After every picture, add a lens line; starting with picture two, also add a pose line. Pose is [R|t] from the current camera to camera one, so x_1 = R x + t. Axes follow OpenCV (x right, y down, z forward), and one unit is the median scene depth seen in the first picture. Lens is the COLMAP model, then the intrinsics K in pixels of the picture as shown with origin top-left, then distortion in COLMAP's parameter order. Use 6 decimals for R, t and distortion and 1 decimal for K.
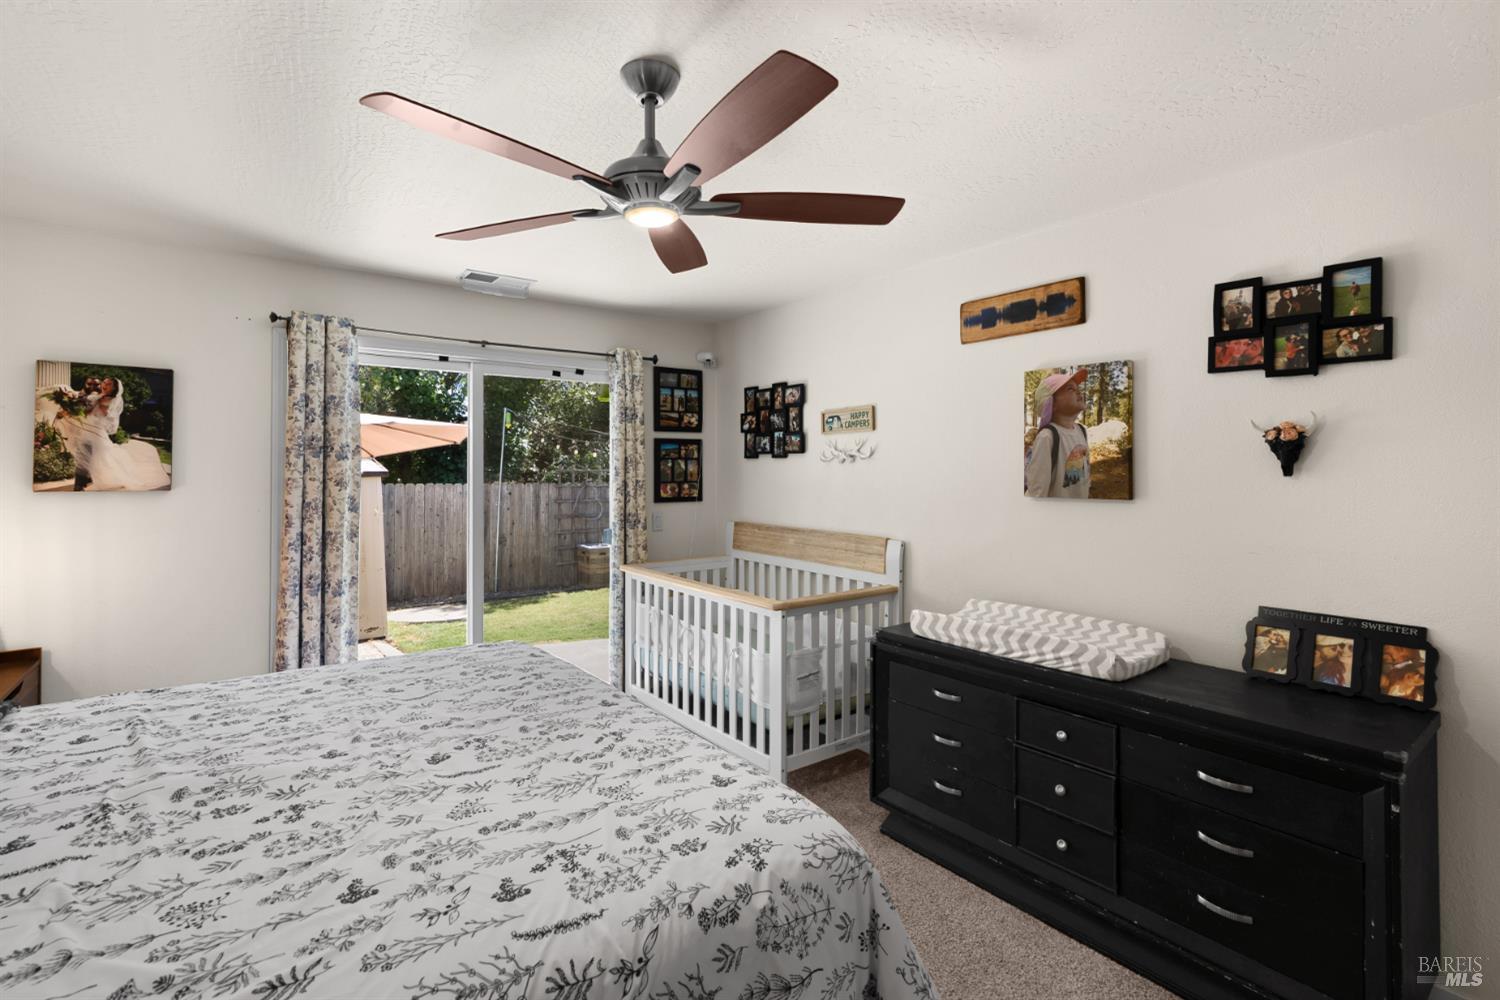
lens RADIAL K [[690.7, 0, 759.4], [0, 690.7, 461.5], [0, 0, 1]] dist [-0.003981, -0.000563]
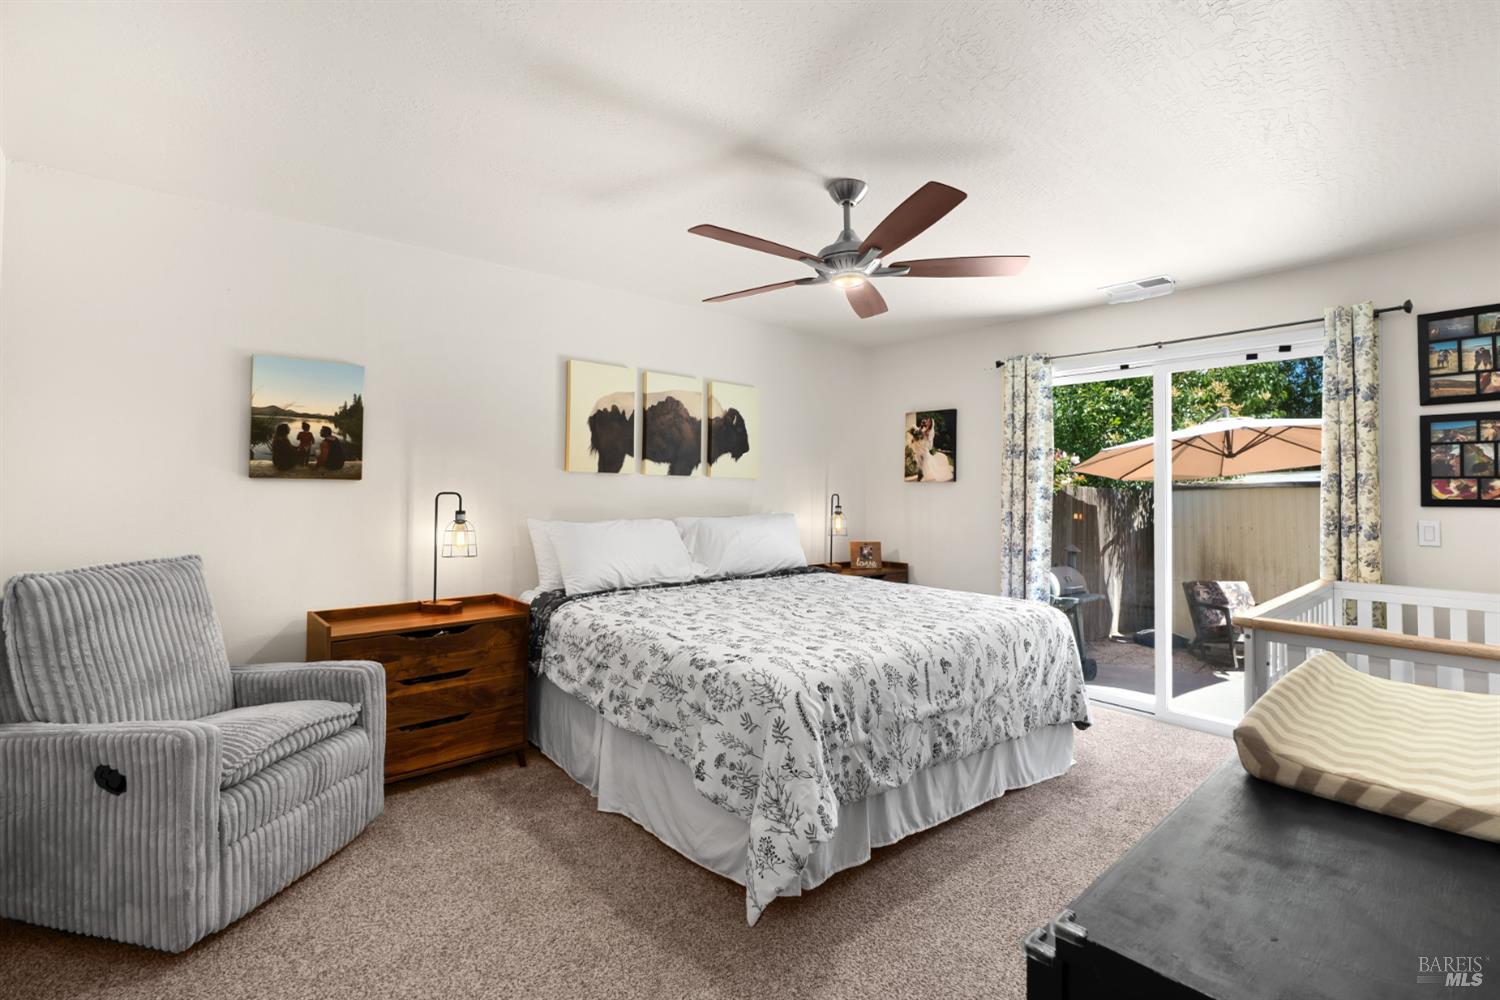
lens RADIAL K [[690.7, 0, 750.3], [0, 690.7, 493.9], [0, 0, 1]] dist [-0.003981, -0.000563]
pose [[0.068931, 0.007424, -0.997594, 0.717656], [0.008797, 0.999929, 0.008049, 0.049363], [0.997583, -0.009330, 0.068861, 0.365489]]
